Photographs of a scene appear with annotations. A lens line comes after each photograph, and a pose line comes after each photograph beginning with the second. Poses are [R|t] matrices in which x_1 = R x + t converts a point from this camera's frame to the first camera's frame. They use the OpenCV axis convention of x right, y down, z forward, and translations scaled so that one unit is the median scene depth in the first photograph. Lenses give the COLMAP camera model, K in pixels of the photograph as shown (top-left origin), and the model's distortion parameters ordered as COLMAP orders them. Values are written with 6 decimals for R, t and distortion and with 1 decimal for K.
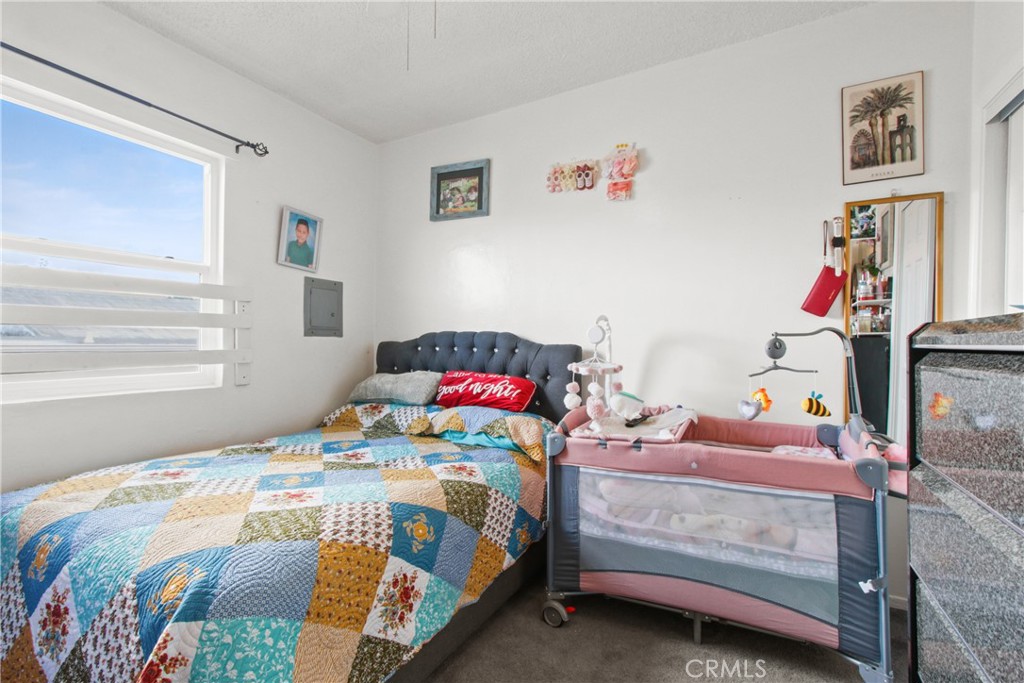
lens RADIAL K [[472.7, 0, 506.1], [0, 472.7, 345.4], [0, 0, 1]] dist [-0.004452, 0.001404]
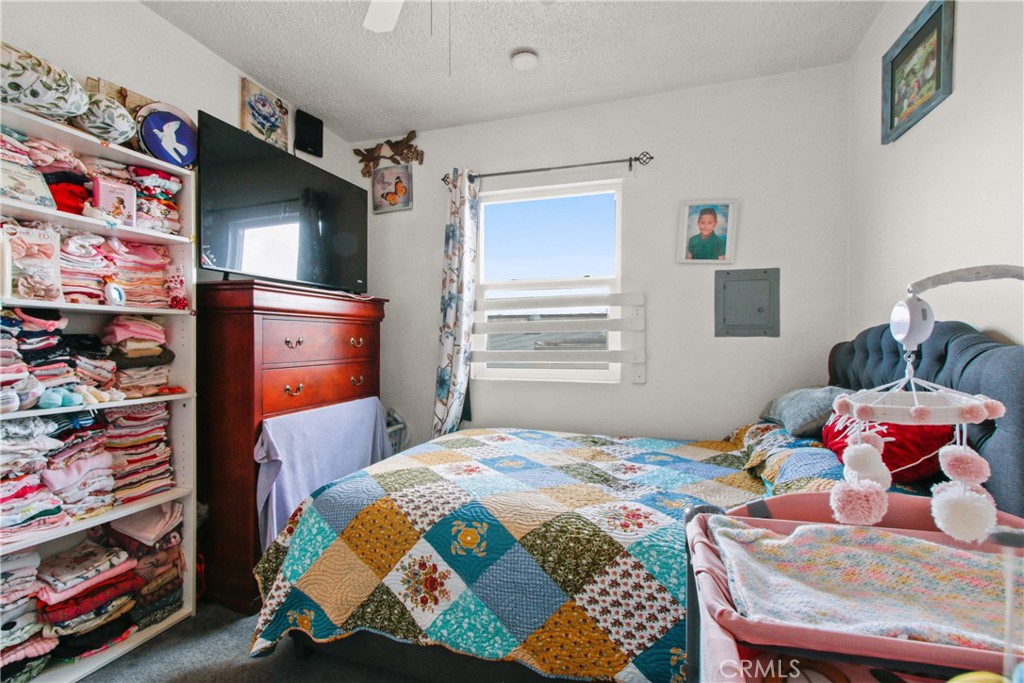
lens RADIAL K [[472.7, 0, 506.1], [0, 472.7, 345.4], [0, 0, 1]] dist [-0.004452, 0.001404]
pose [[0.168163, -0.000653, -0.985759, 0.700201], [-0.004454, 0.999989, -0.001422, -0.000378], [0.985749, 0.004630, 0.168158, 0.811474]]
